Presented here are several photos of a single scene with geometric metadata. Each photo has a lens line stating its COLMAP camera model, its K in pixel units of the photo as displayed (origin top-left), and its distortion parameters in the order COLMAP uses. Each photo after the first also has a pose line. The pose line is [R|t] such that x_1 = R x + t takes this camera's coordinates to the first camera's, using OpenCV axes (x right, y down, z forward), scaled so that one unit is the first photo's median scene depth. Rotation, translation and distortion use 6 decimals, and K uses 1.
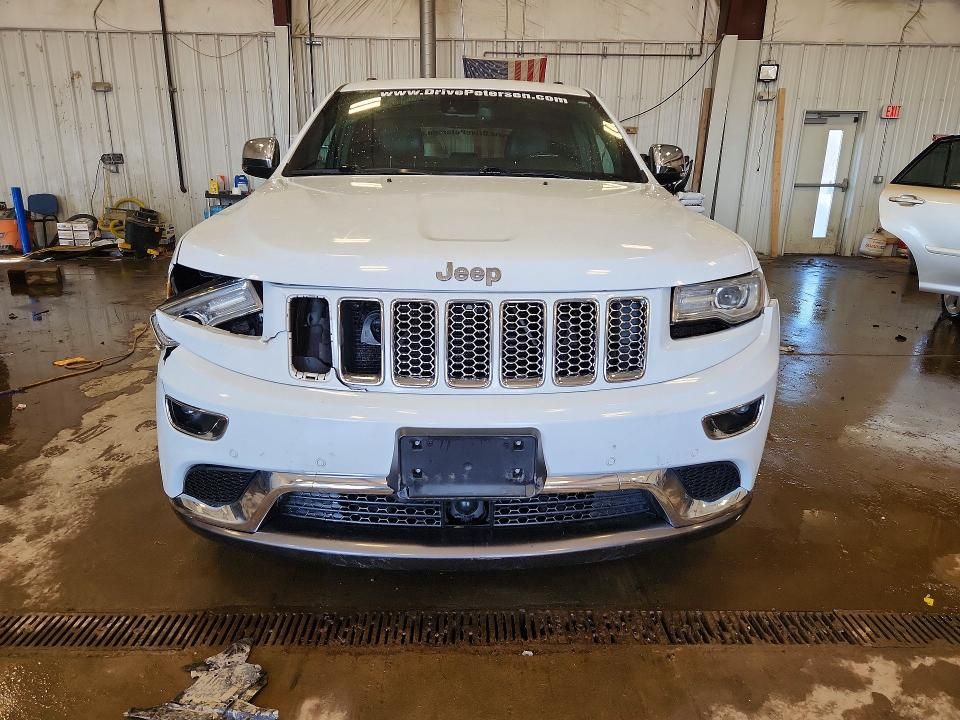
lens RADIAL K [[648.1, 0, 478.6], [0, 648.1, 359.5], [0, 0, 1]] dist [0.028057, -0.007649]
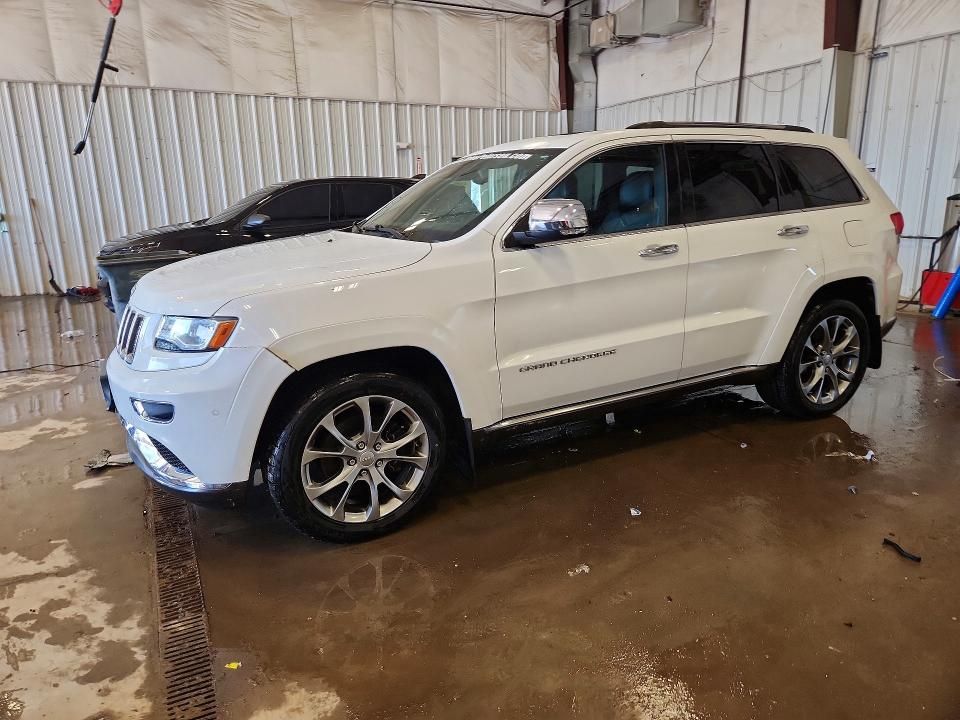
lens RADIAL K [[648.1, 0, 481.0], [0, 648.1, 359.0], [0, 0, 1]] dist [0.028057, -0.007649]
pose [[0.422501, 0.202848, -0.883372, 0.397490], [-0.224916, 0.967613, 0.114619, -0.071838], [0.878012, 0.150258, 0.454442, 0.193933]]
